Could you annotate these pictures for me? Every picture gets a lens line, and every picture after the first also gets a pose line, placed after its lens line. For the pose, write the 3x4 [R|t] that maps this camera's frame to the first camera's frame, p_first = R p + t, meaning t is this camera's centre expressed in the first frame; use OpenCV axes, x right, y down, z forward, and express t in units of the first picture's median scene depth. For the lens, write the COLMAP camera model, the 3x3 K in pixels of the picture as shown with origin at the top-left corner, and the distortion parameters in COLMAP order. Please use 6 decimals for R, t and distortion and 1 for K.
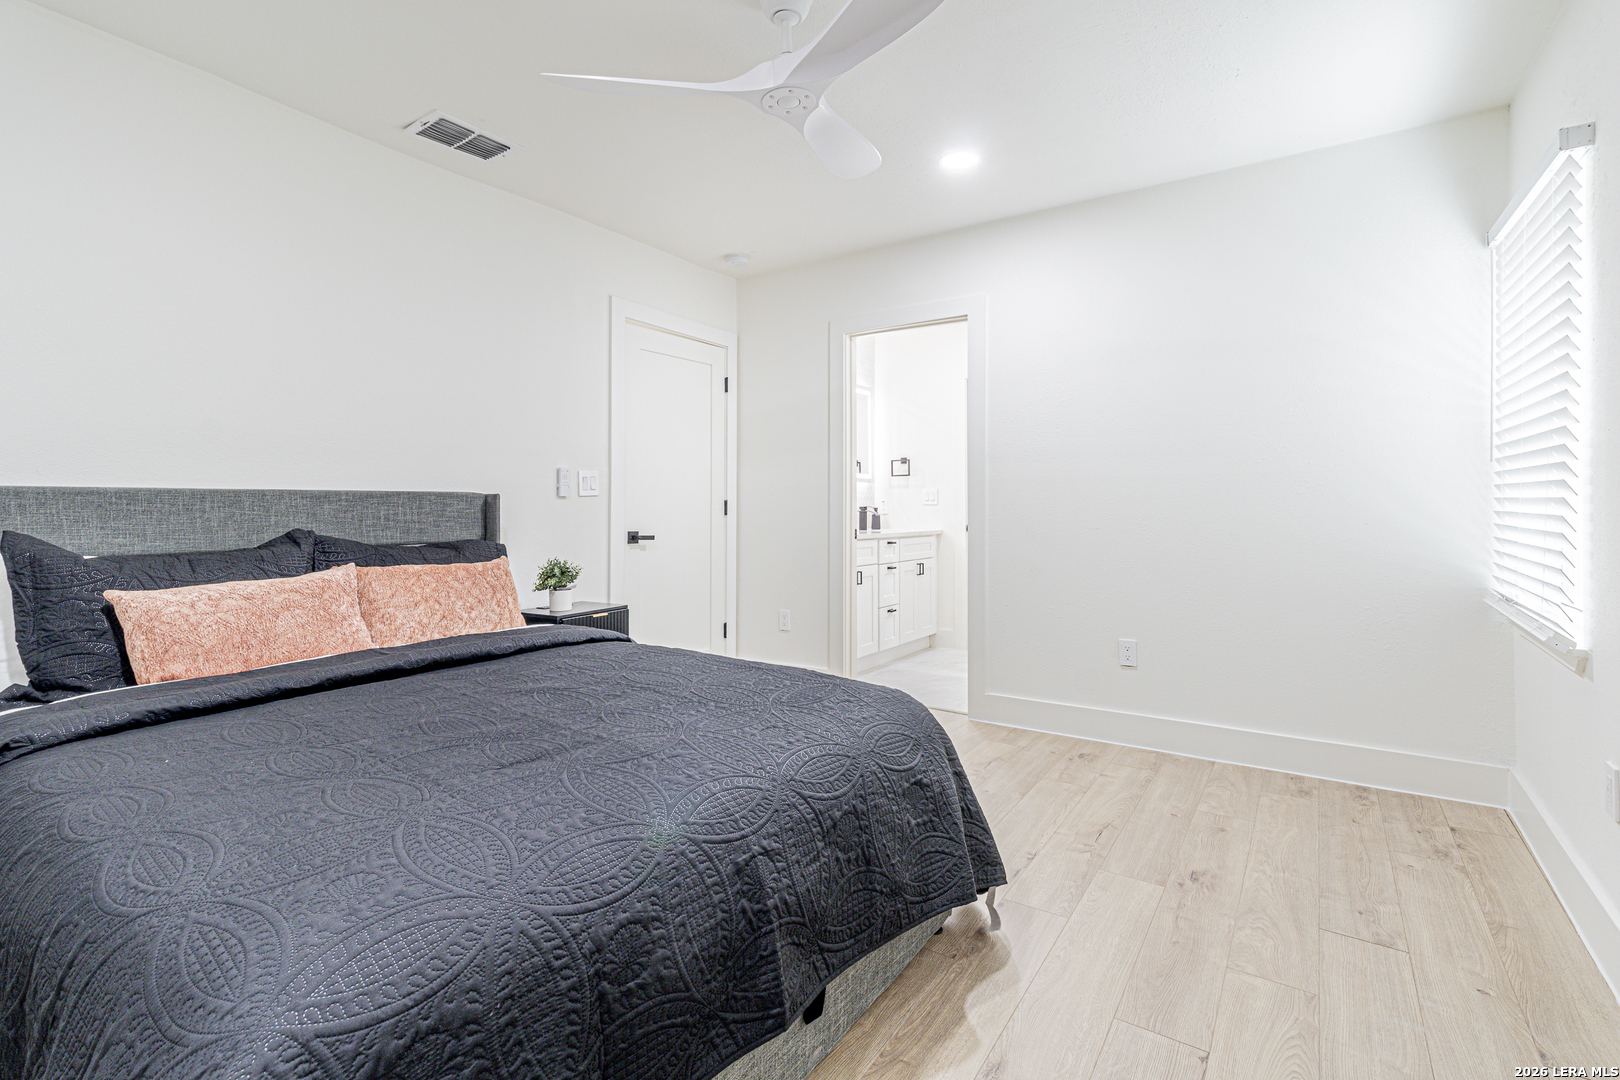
lens RADIAL K [[756.3, 0, 801.1], [0, 756.3, 506.6], [0, 0, 1]] dist [0.007178, -0.000631]
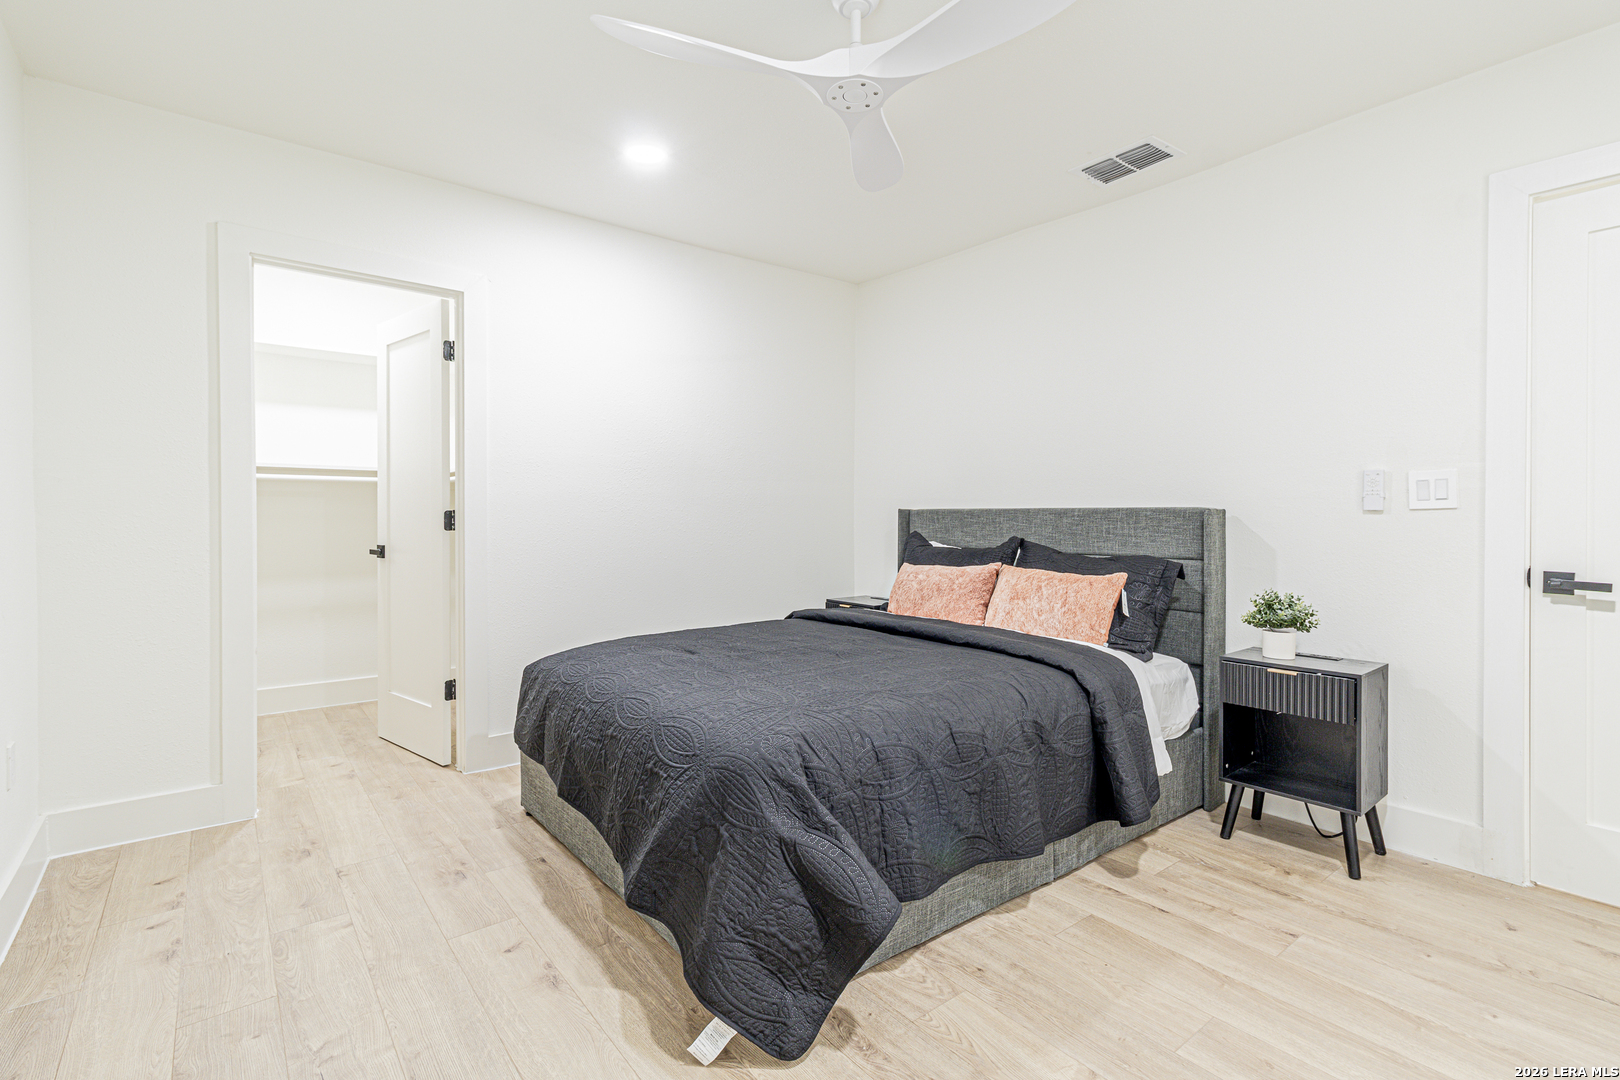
lens RADIAL K [[756.3, 0, 809.5], [0, 756.3, 527.2], [0, 0, 1]] dist [0.007178, -0.000631]
pose [[-0.305730, 0.009527, -0.952071, 0.696946], [-0.011668, 0.999837, 0.013752, -0.001693], [0.952047, 0.015313, -0.305569, 0.955855]]
